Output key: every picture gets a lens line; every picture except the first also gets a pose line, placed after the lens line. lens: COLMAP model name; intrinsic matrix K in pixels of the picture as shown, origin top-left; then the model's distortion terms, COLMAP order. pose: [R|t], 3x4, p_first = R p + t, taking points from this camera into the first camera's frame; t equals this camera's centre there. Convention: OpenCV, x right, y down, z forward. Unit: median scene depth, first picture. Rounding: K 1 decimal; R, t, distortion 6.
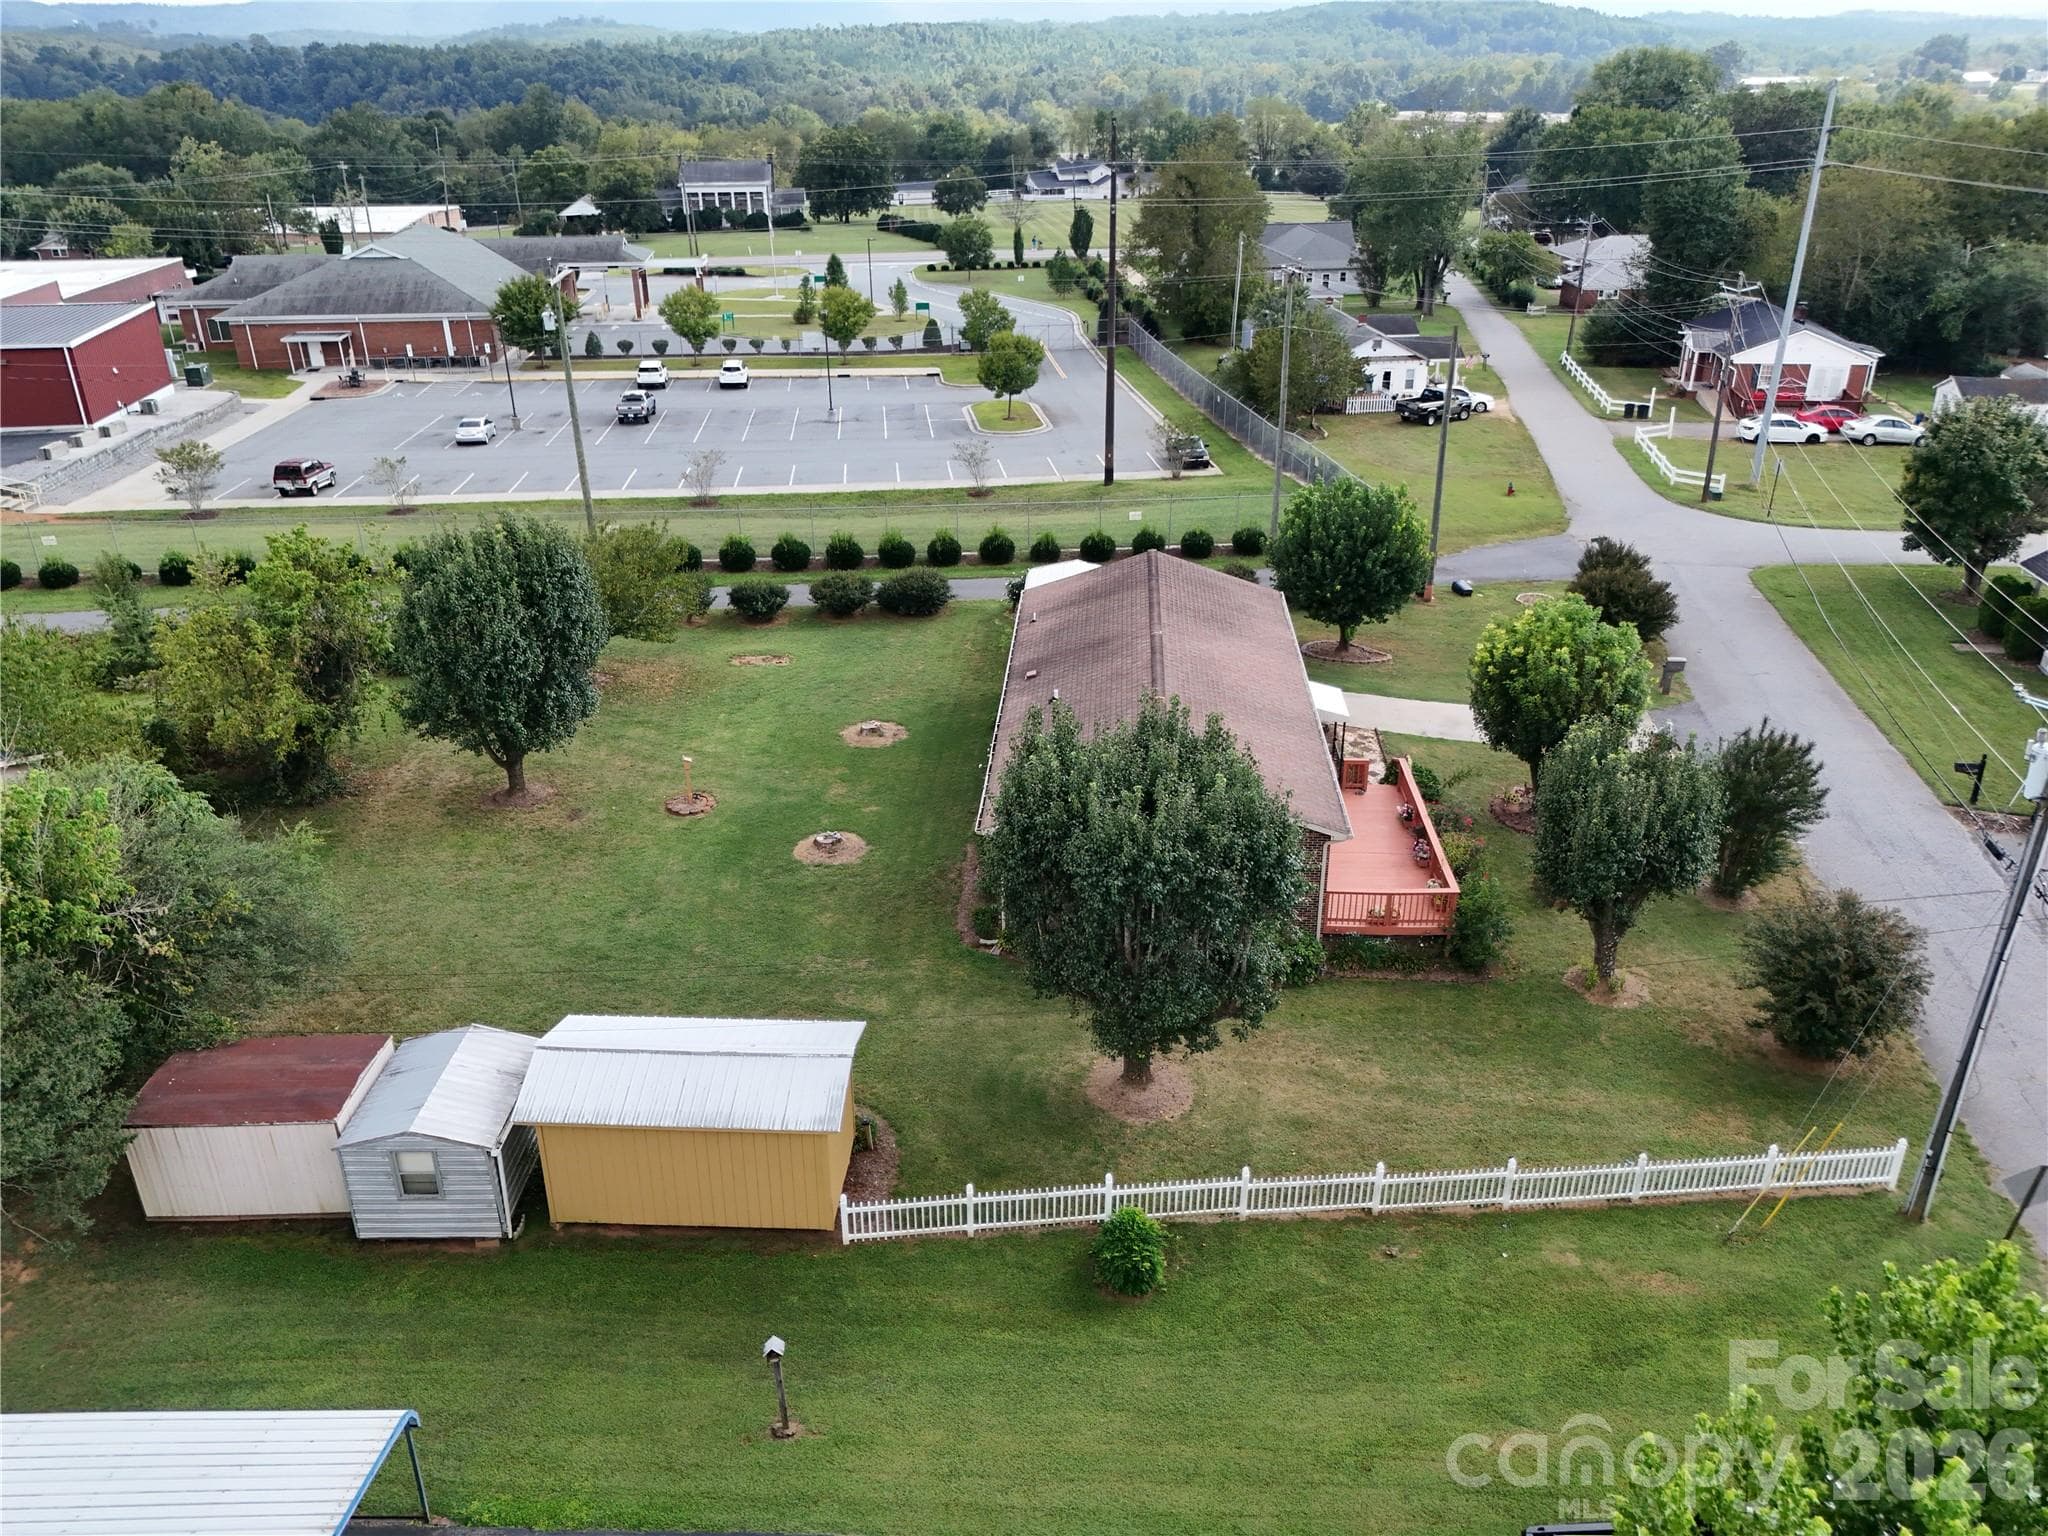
lens RADIAL K [[1510.6, 0, 1029.0], [0, 1510.6, 765.2], [0, 0, 1]] dist [0.059923, -0.052138]
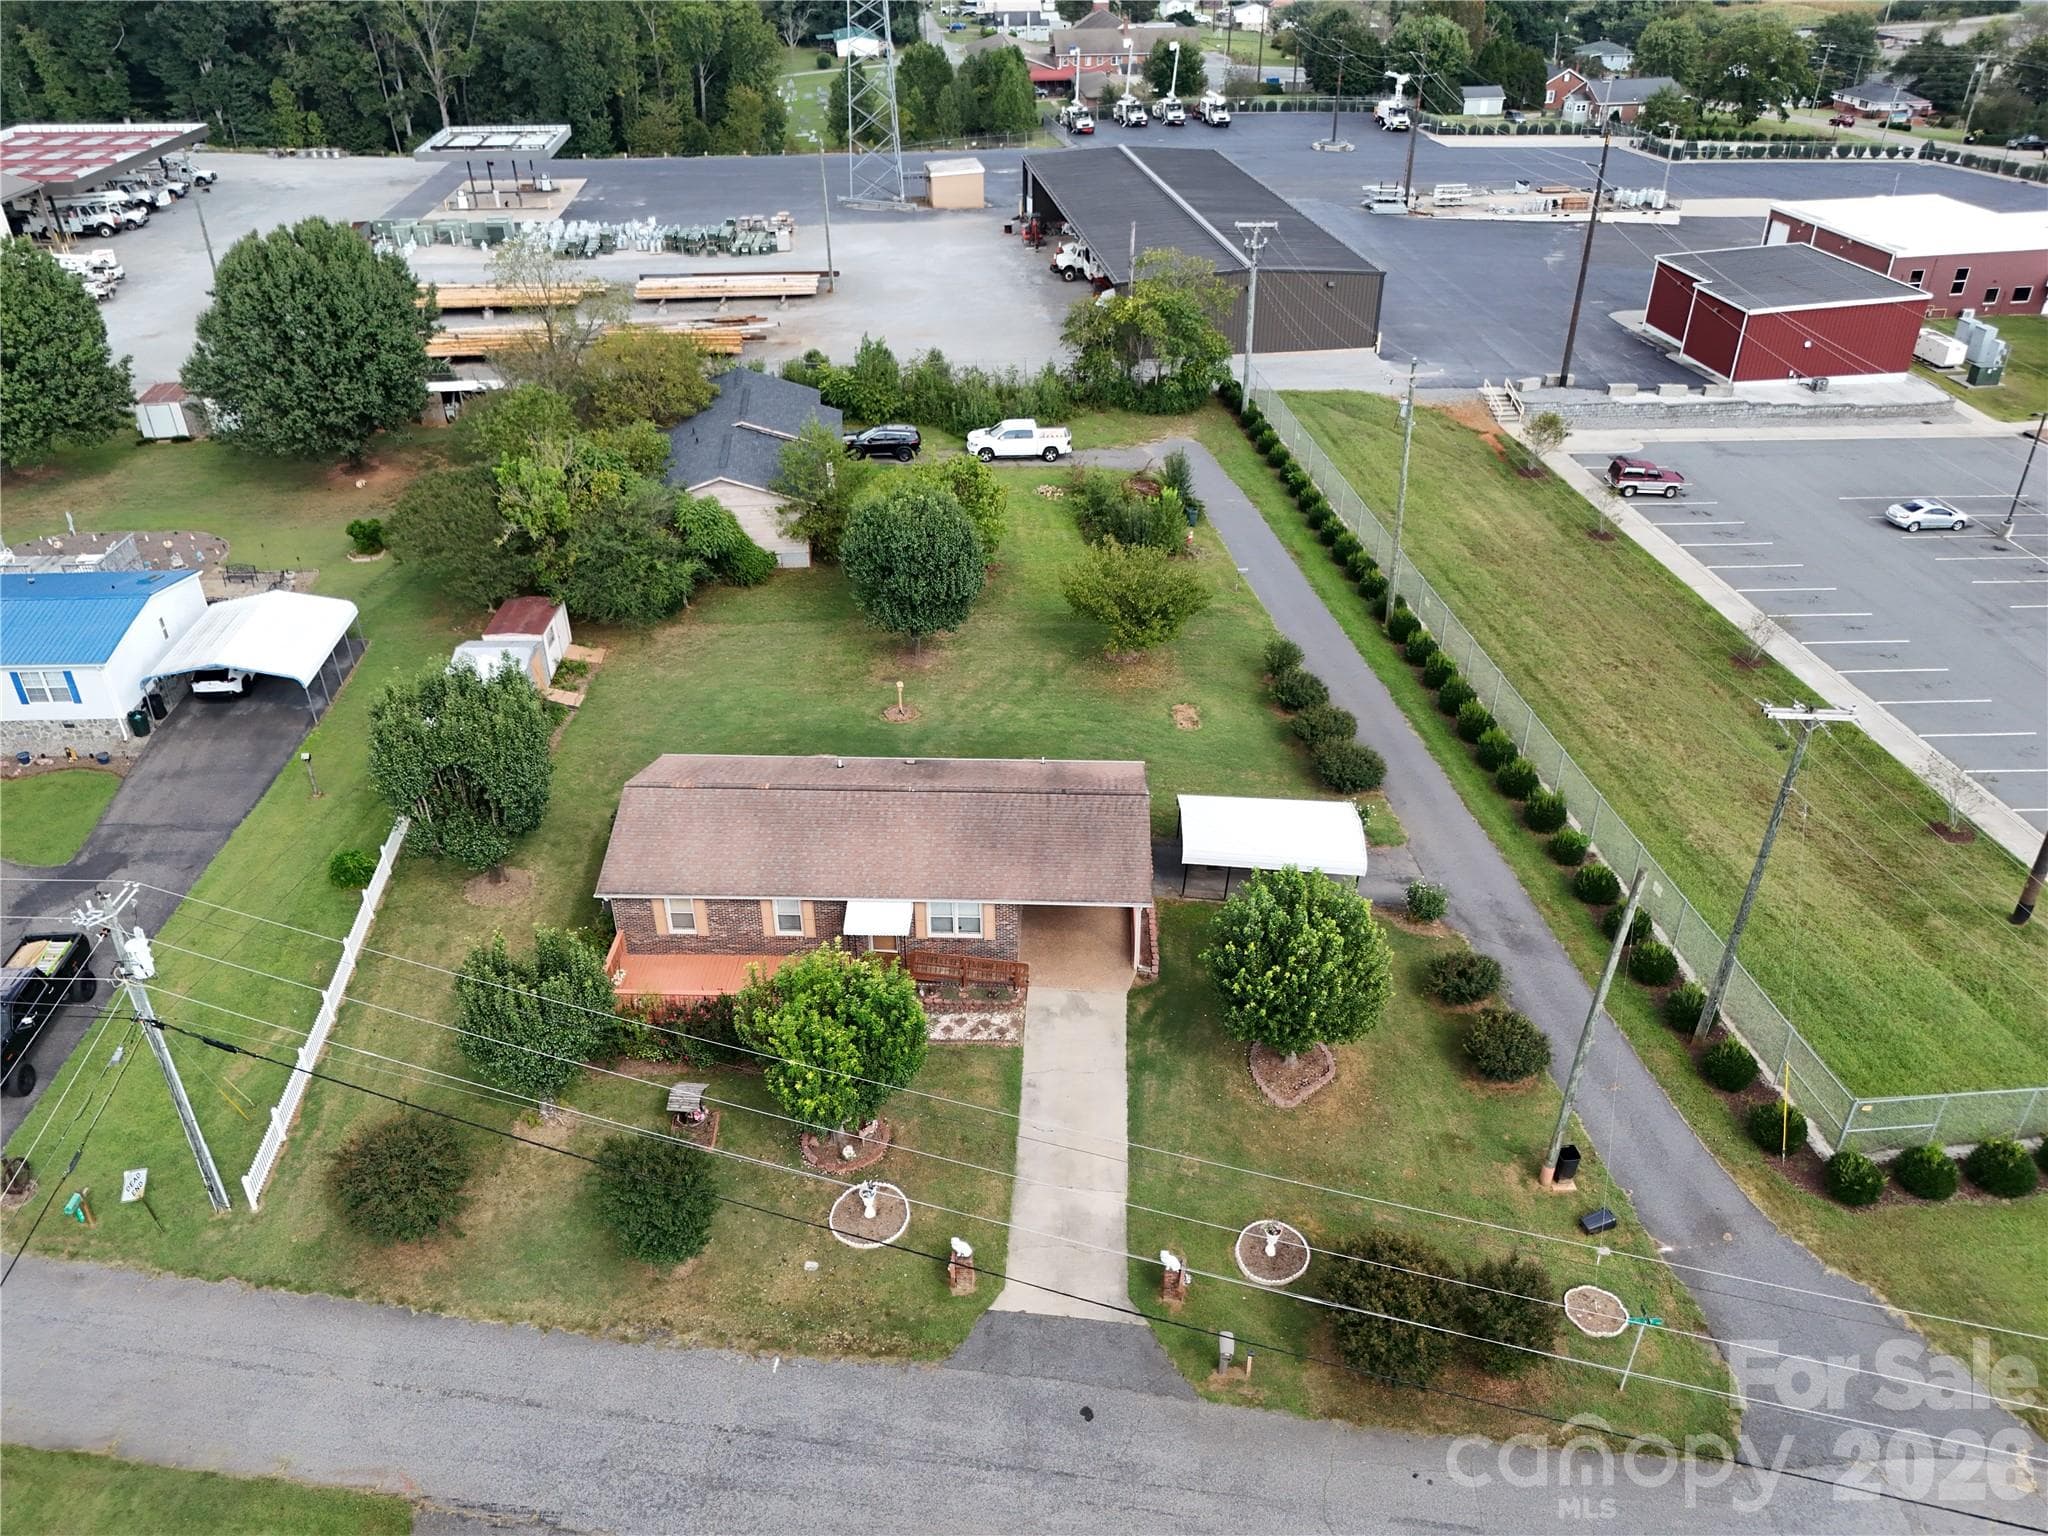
lens RADIAL K [[1510.6, 0, 1027.8], [0, 1510.6, 758.0], [0, 0, 1]] dist [0.059923, -0.052138]
pose [[0.005136, 0.520978, -0.853554, 0.801918], [-0.415002, 0.777700, 0.472182, -0.523412], [0.909806, 0.351801, 0.220202, 0.609226]]
